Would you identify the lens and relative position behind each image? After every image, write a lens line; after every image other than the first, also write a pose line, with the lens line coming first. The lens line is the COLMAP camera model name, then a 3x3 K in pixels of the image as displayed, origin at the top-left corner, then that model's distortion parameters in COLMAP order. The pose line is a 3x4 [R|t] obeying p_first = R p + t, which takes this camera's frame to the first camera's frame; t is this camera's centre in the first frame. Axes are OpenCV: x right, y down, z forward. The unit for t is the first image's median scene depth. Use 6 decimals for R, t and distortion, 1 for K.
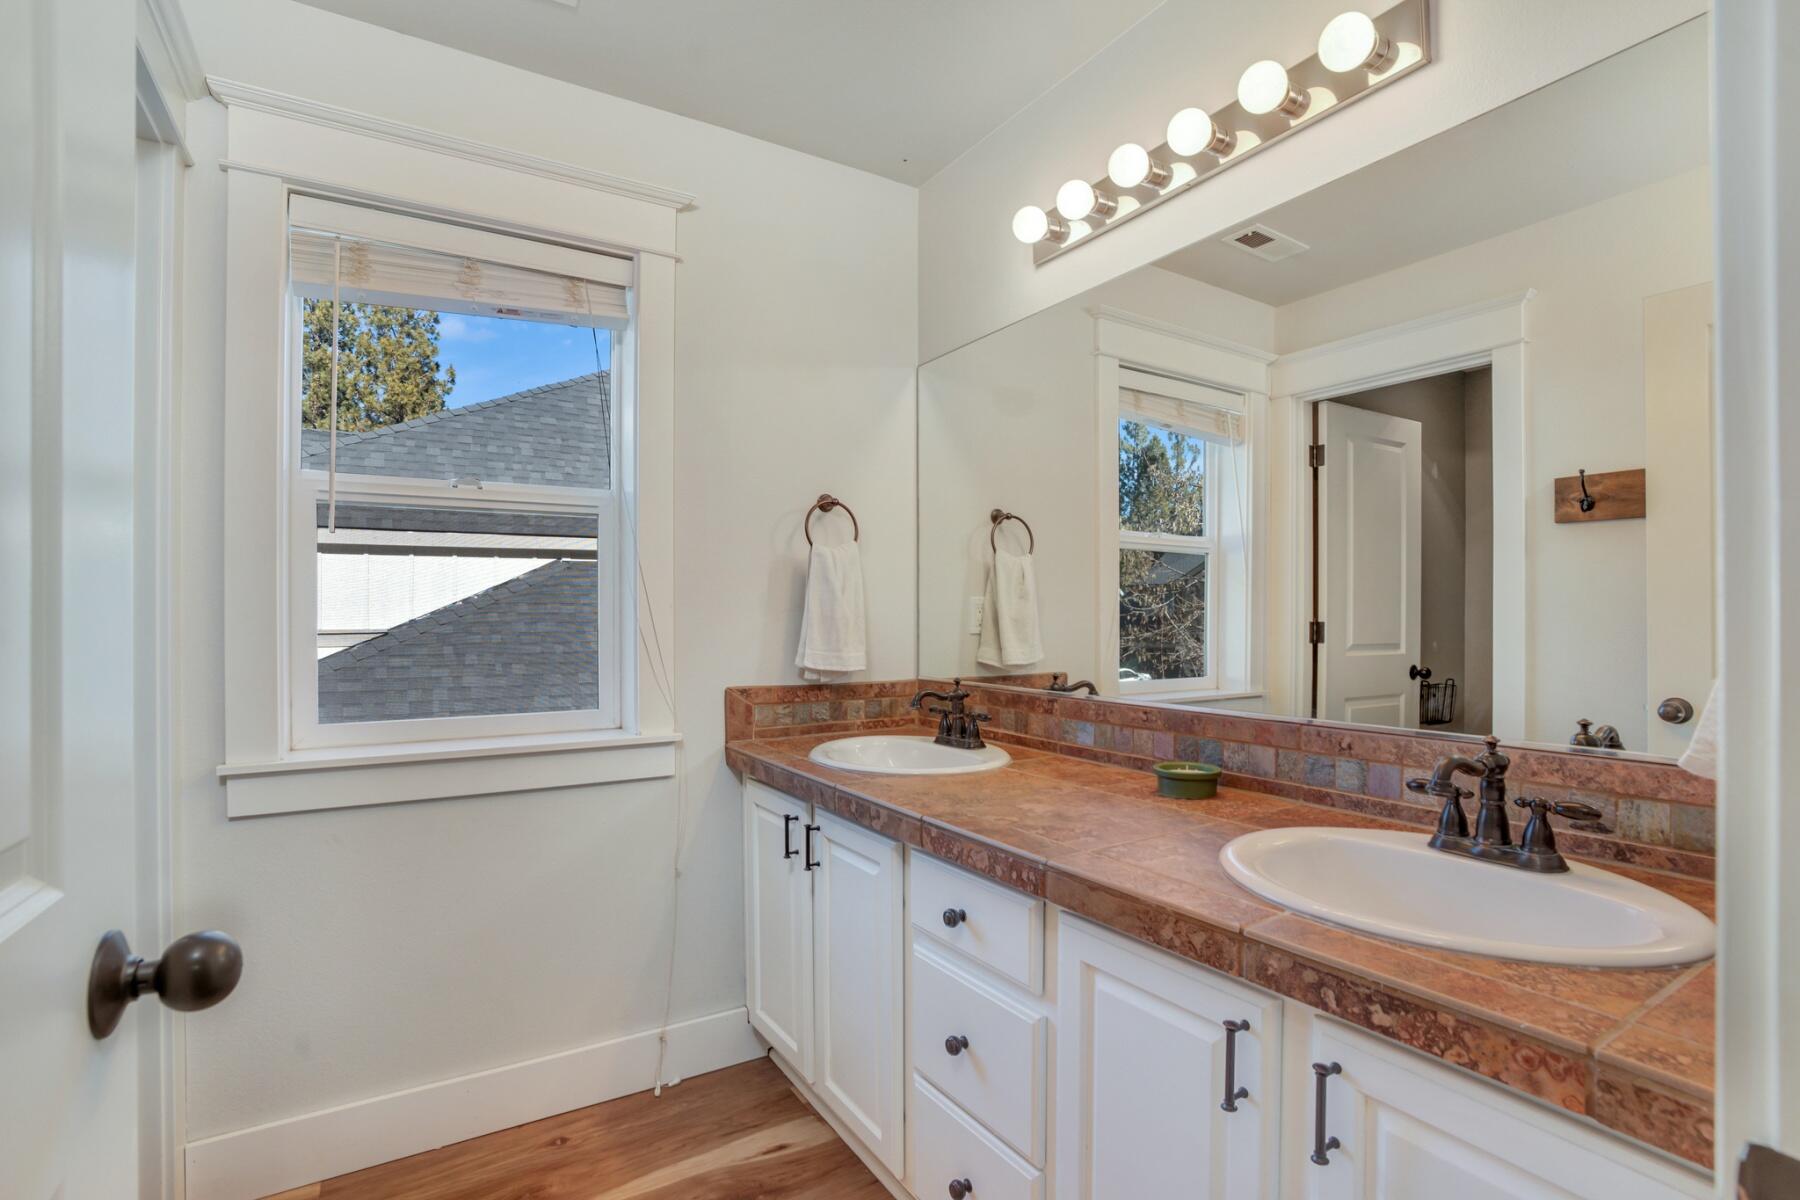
lens RADIAL K [[847.5, 0, 901.7], [0, 847.5, 610.4], [0, 0, 1]] dist [-0.049887, 0.019133]
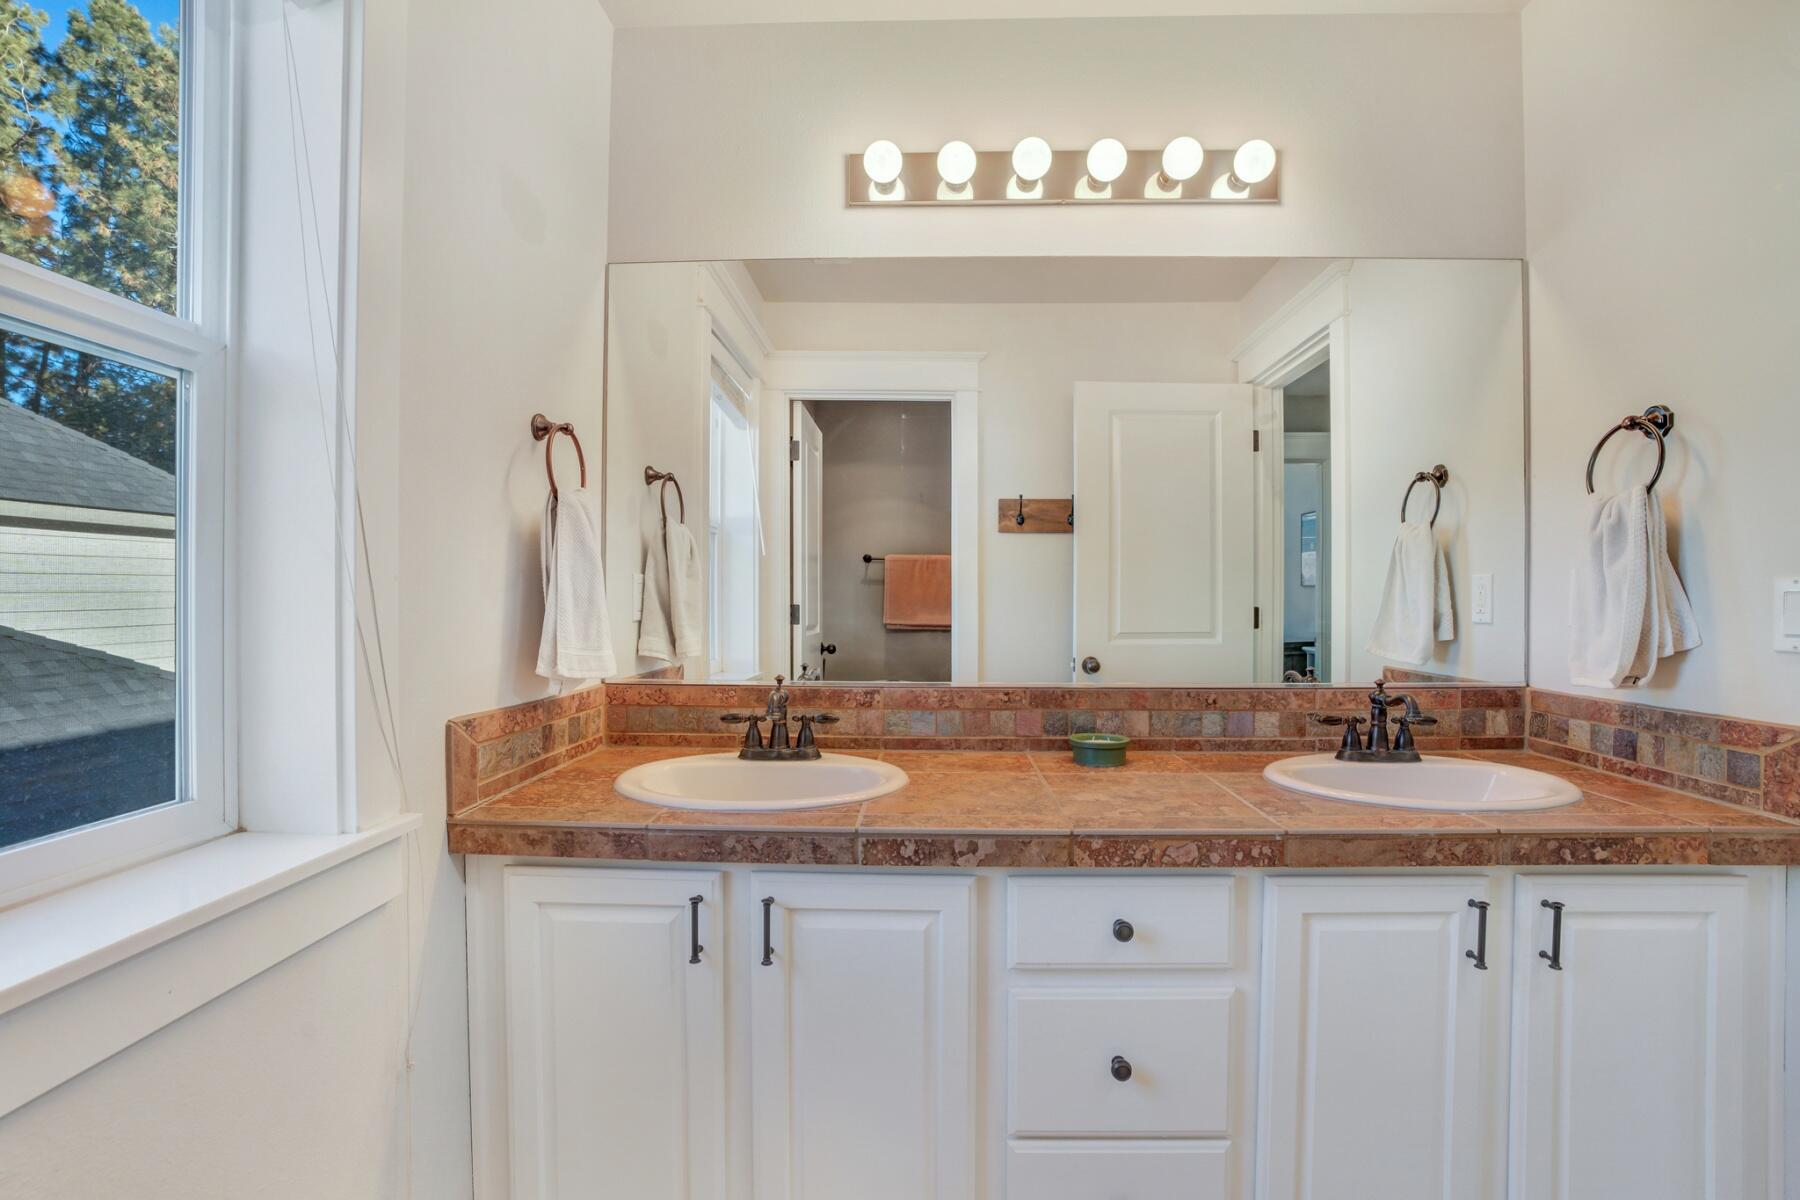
lens RADIAL K [[847.5, 0, 902.8], [0, 847.5, 603.3], [0, 0, 1]] dist [-0.049887, 0.019133]
pose [[0.551463, 0.002393, 0.834196, -0.784464], [-0.009331, 0.999951, 0.003300, 0.011930], [-0.834147, -0.009604, 0.551458, 0.671484]]
